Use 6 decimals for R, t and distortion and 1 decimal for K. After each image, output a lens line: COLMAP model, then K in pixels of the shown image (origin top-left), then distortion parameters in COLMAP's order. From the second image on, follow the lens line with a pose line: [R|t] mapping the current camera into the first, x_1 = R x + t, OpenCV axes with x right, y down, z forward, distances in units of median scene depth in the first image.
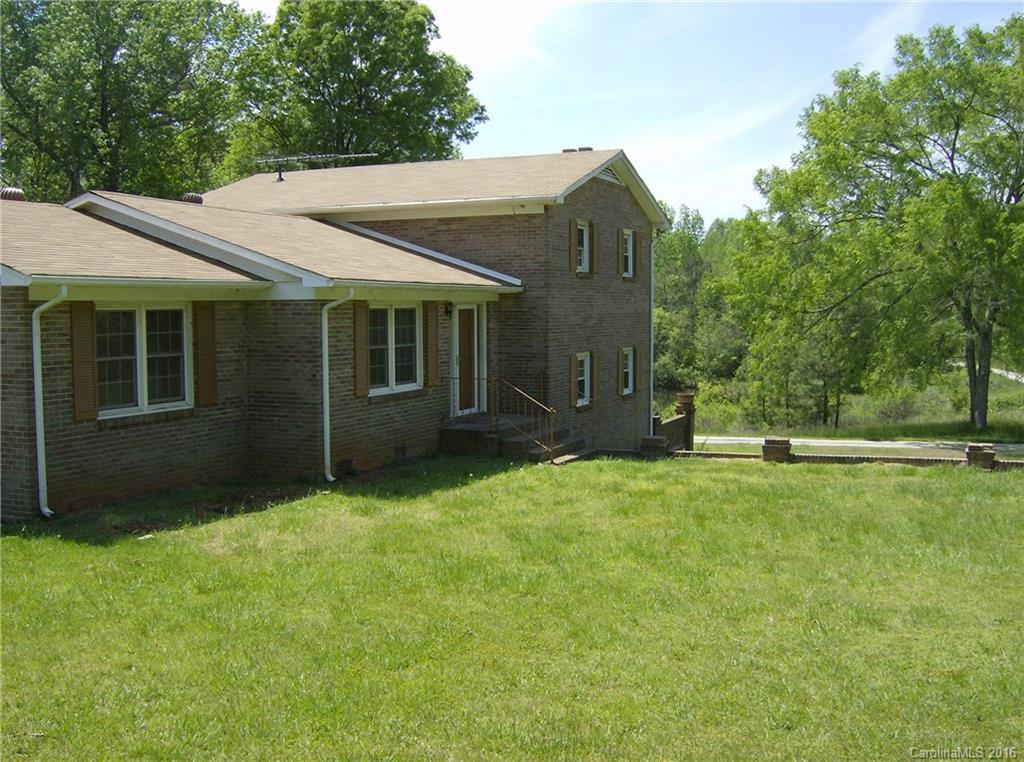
lens RADIAL K [[1125.0, 0, 512.0], [0, 1125.0, 381.0], [0, 0, 1]] dist [-0.204793, 0.129908]
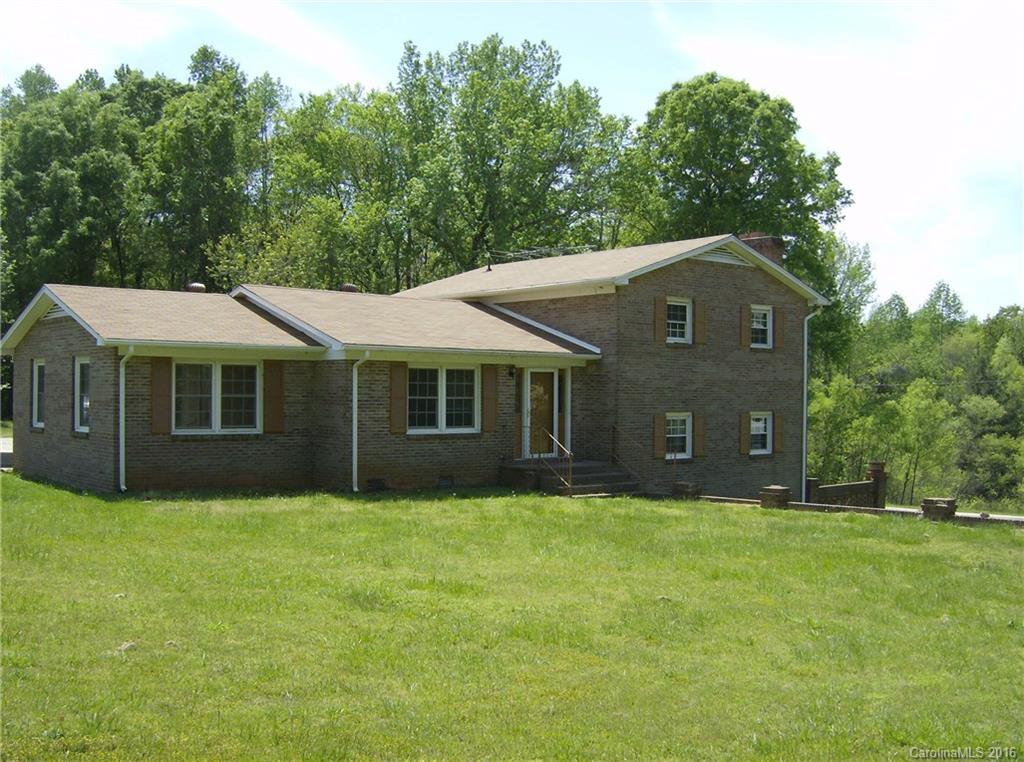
lens RADIAL K [[1125.0, 0, 512.0], [0, 1125.0, 381.0], [0, 0, 1]] dist [-0.204793, 0.129908]
pose [[0.891020, 0.006696, -0.453915, 0.586298], [-0.040979, 0.996995, -0.065733, 0.033738], [0.452111, 0.077170, 0.888617, -0.131445]]
